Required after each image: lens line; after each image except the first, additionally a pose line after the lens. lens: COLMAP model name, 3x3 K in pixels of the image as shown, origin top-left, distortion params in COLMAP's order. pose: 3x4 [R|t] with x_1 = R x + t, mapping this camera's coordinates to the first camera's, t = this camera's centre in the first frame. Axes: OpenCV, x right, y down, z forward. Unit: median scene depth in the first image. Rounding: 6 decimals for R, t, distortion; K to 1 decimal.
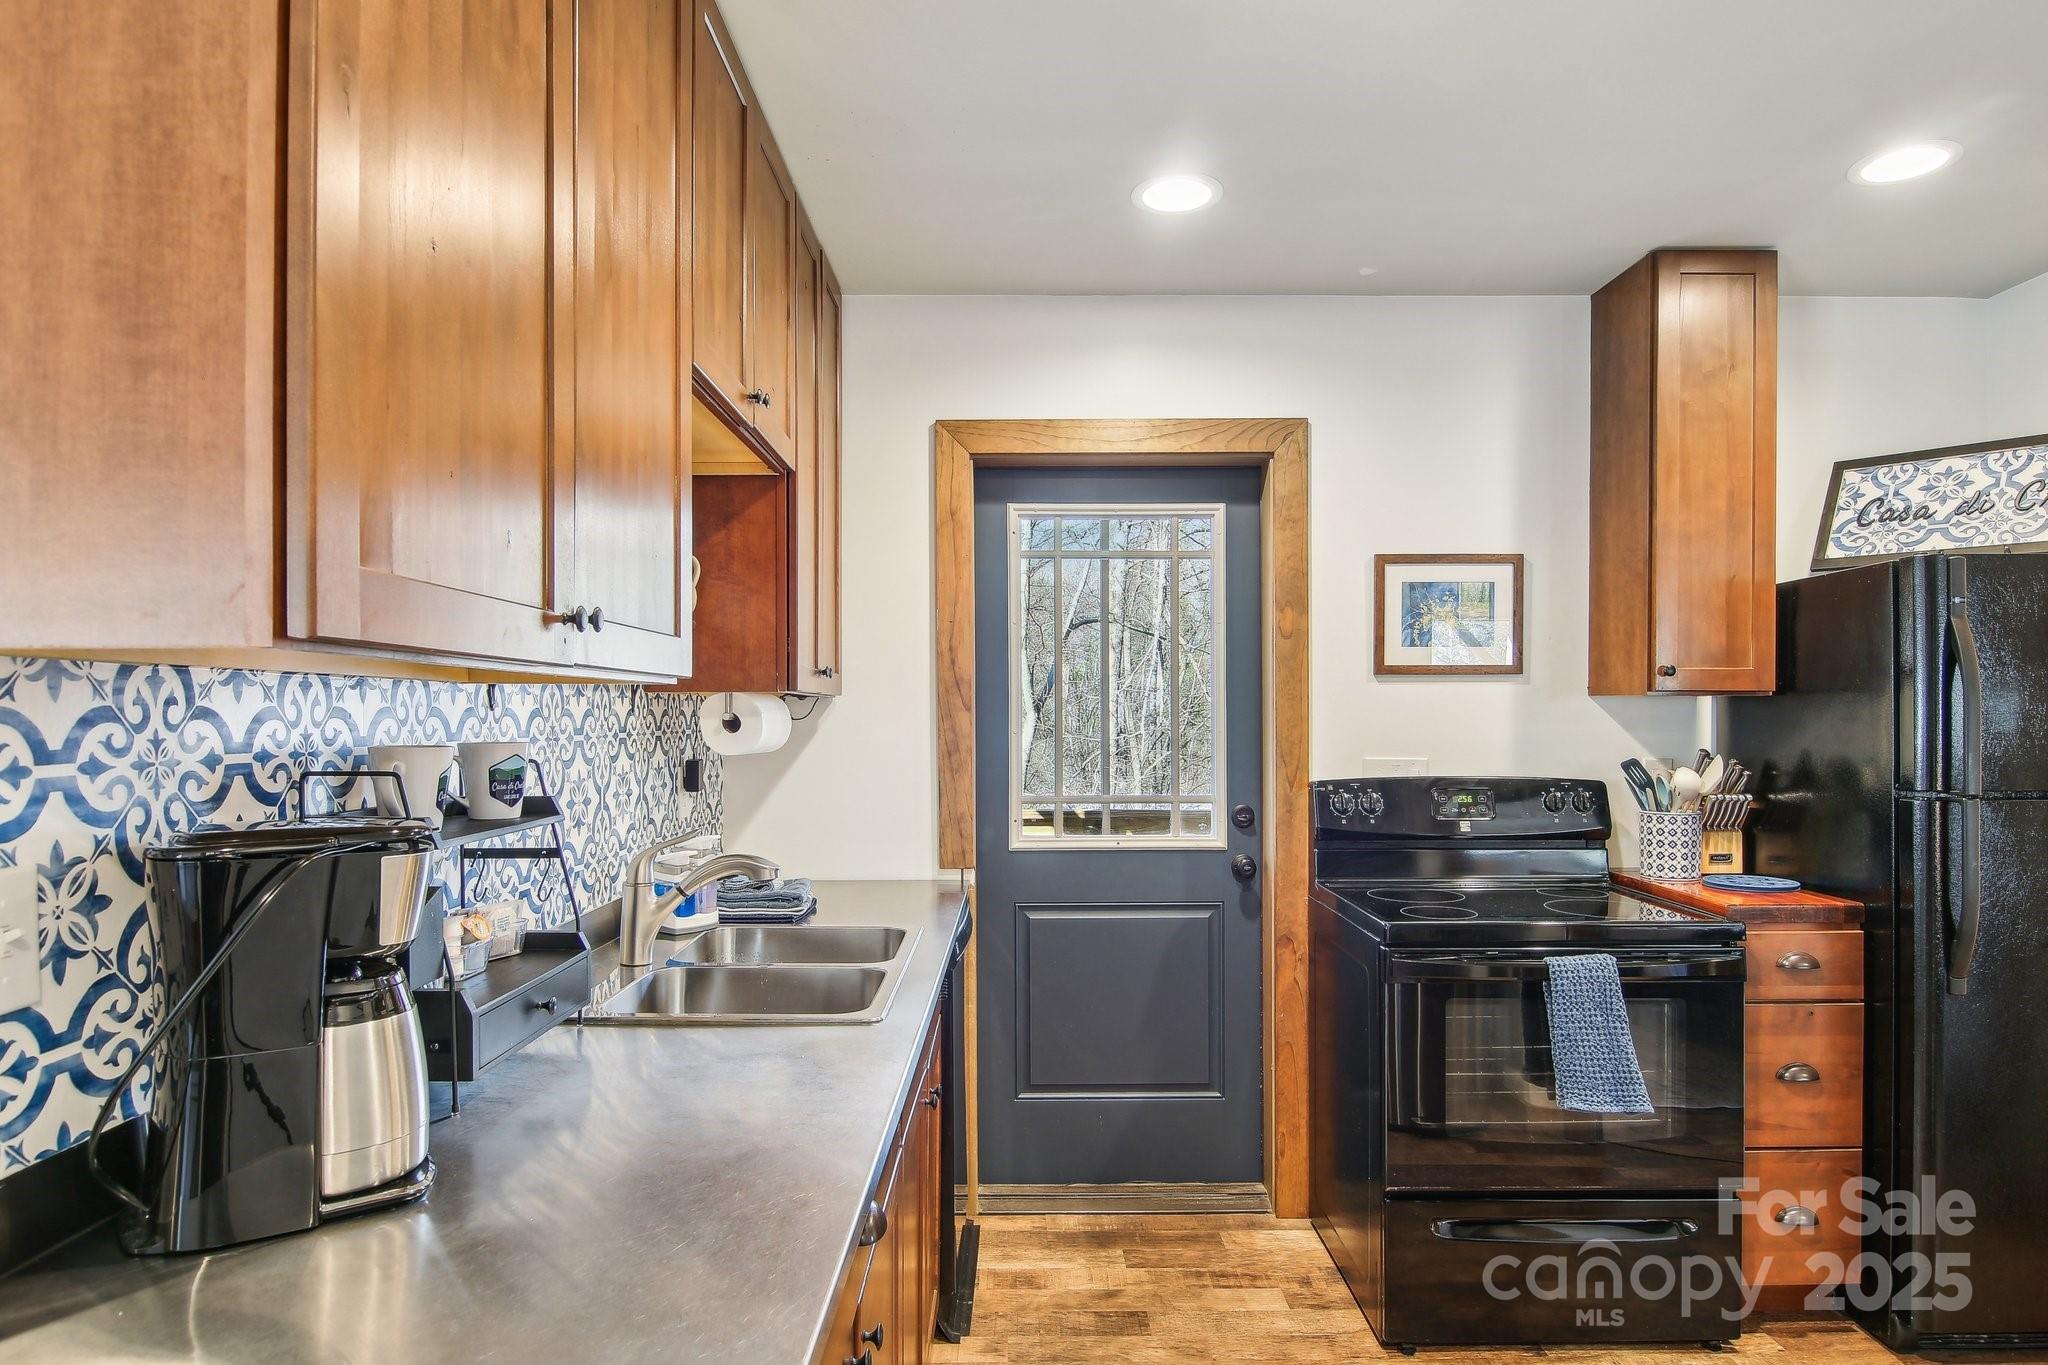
lens RADIAL K [[1138.2, 0, 1028.2], [0, 1138.2, 700.7], [0, 0, 1]] dist [0.003326, -0.022580]
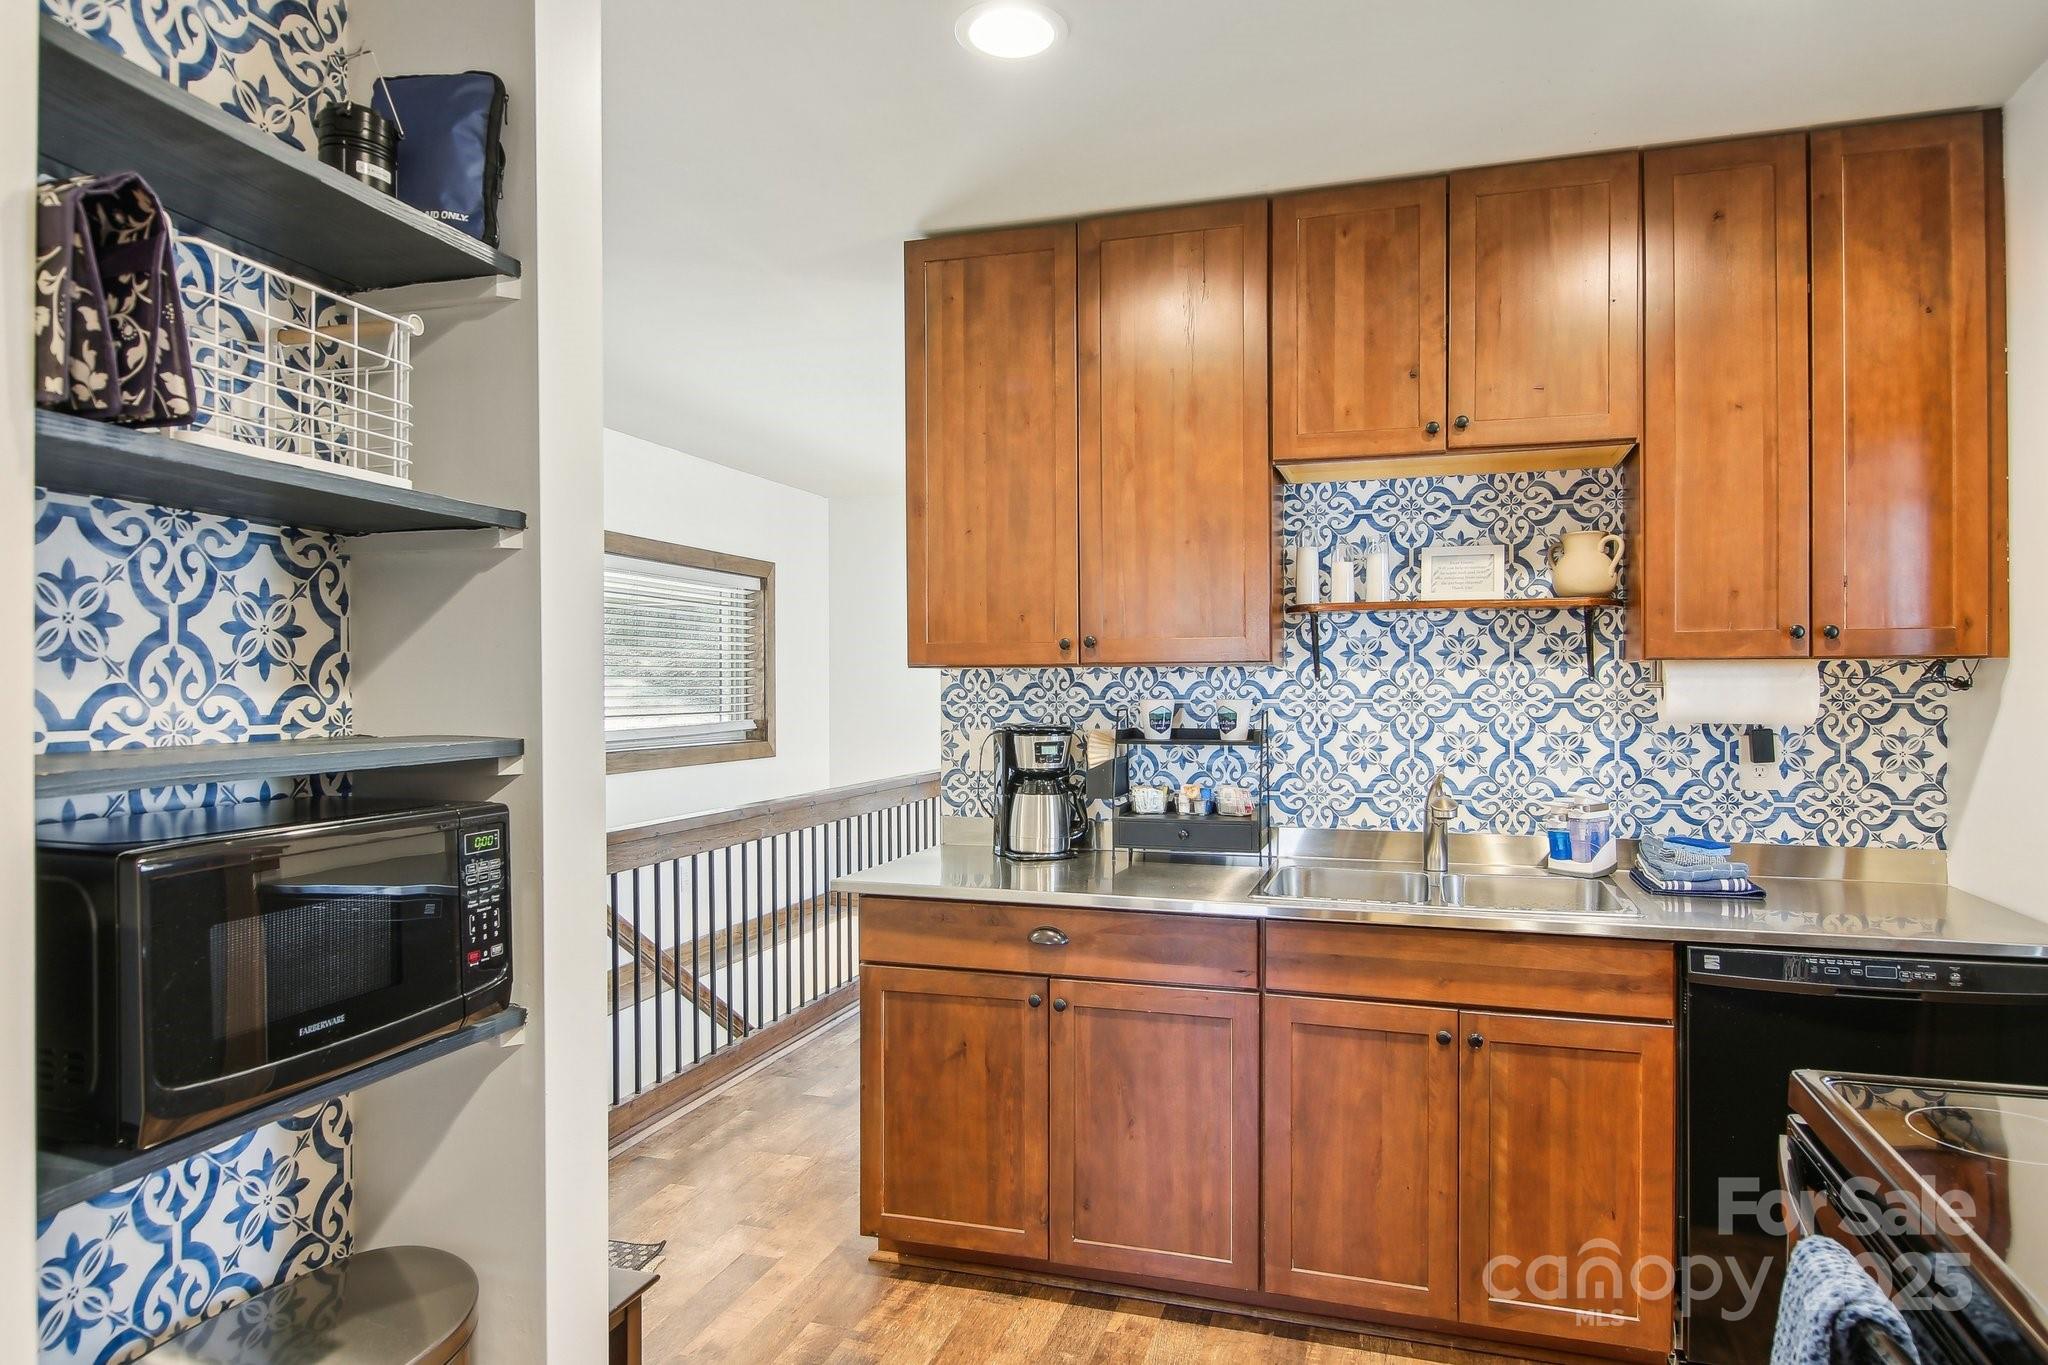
lens RADIAL K [[1223.9, 0, 1050.0], [0, 1223.9, 681.8], [0, 0, 1]] dist [0.041865, -0.033409]
pose [[-0.285475, 0.001975, -0.958384, 0.834643], [0.016927, 0.999852, -0.002982, 0.004722], [0.958237, -0.017073, -0.285466, 0.696436]]
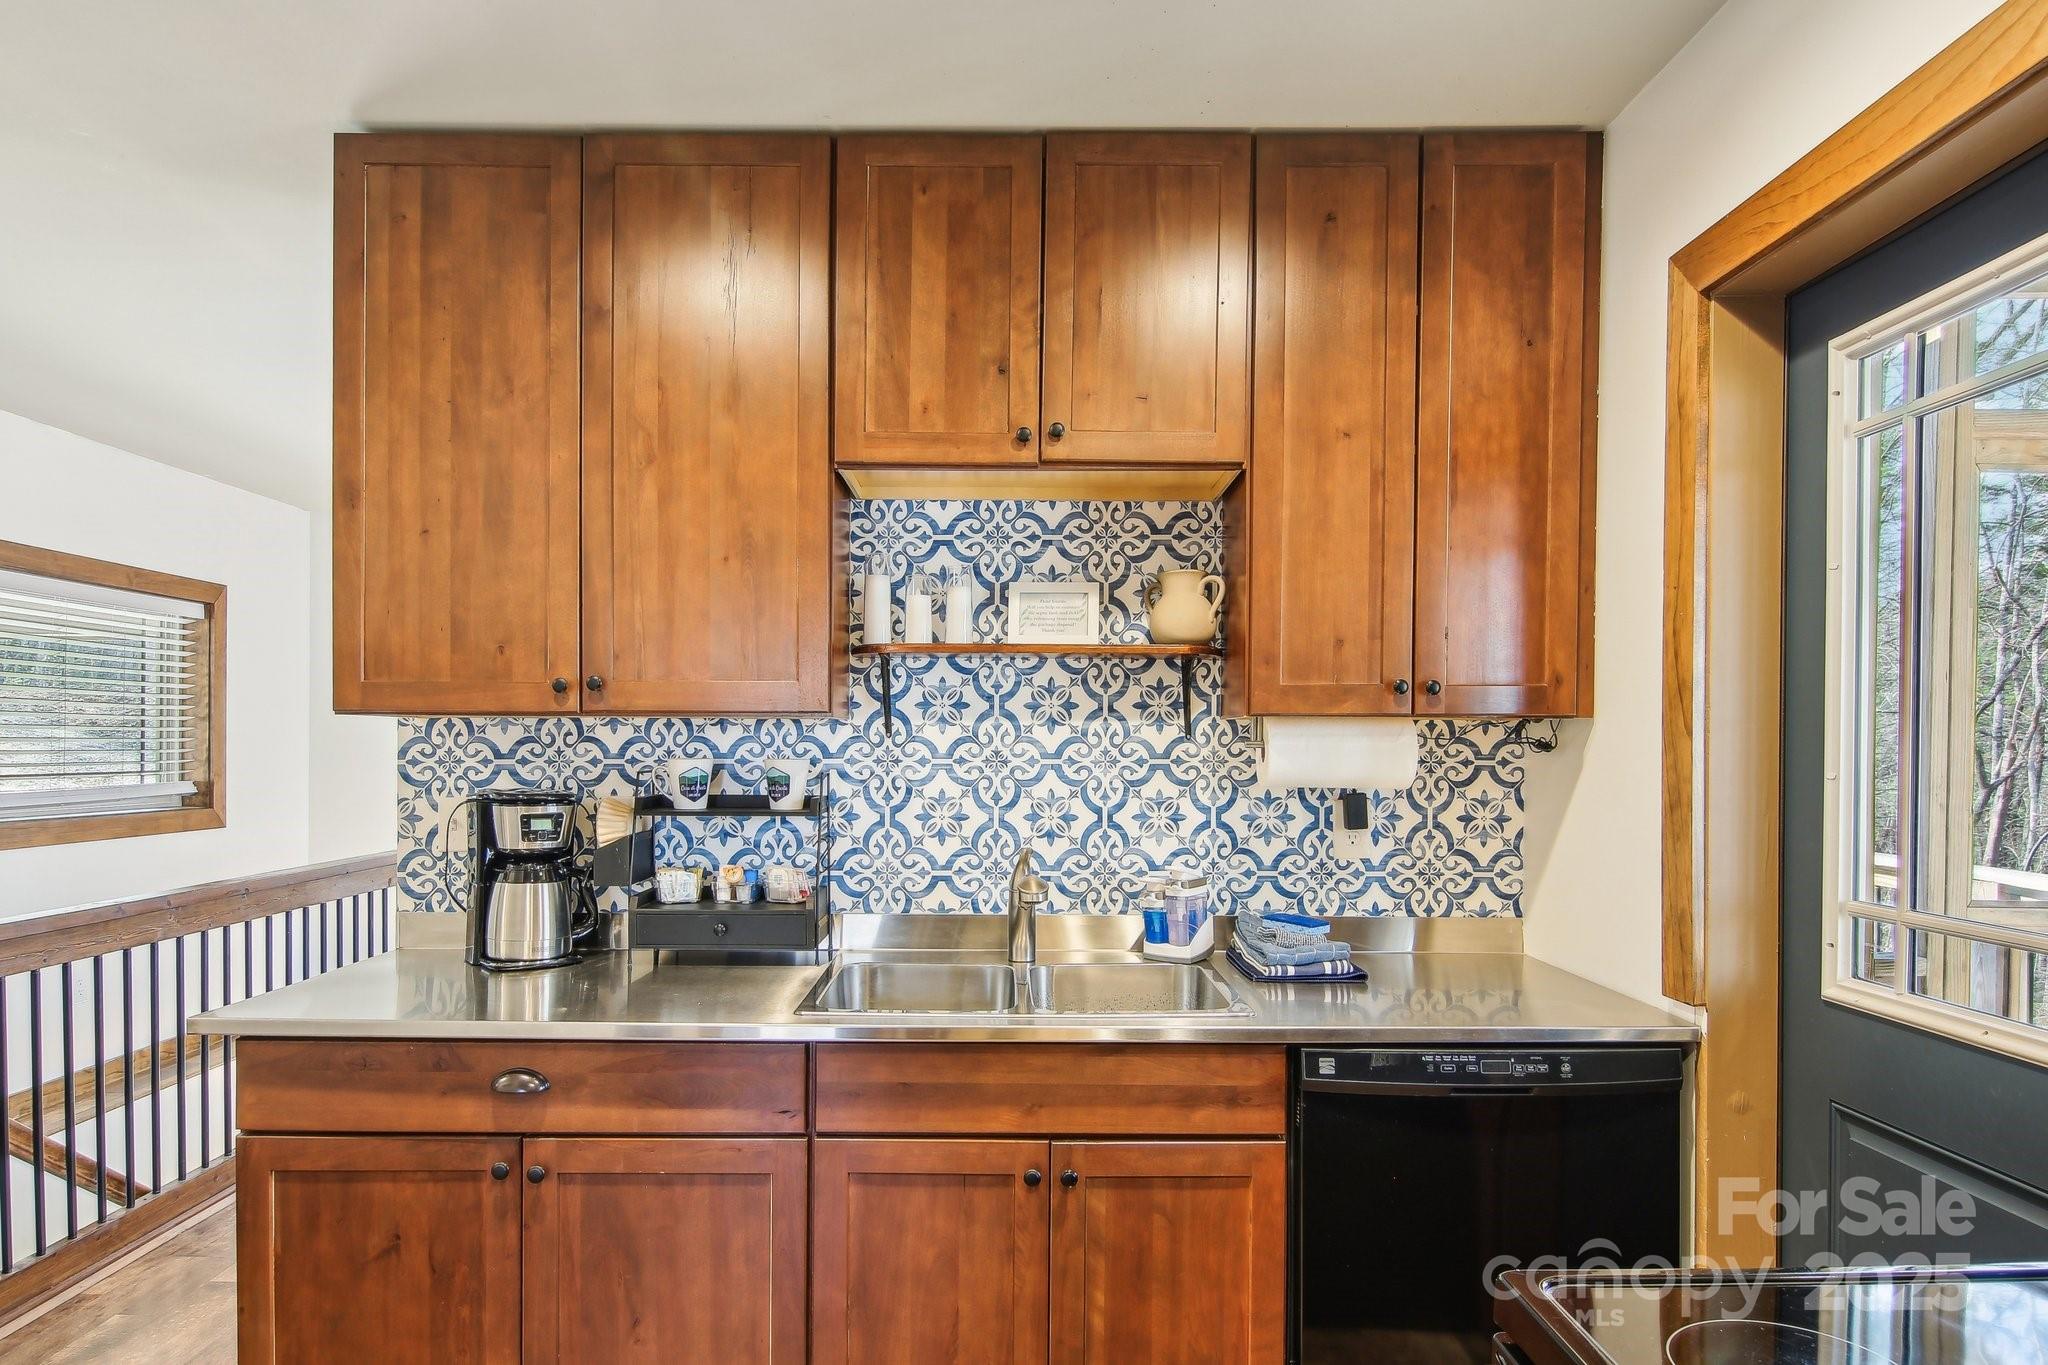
lens RADIAL K [[1229.6, 0, 1011.8], [0, 1229.6, 749.8], [0, 0, 1]] dist [0.022488, -0.042675]
pose [[0.015697, 0.009387, -0.999833, 0.632874], [0.008641, 0.999917, 0.009524, 0.006165], [0.999839, -0.008789, 0.015615, 0.689973]]
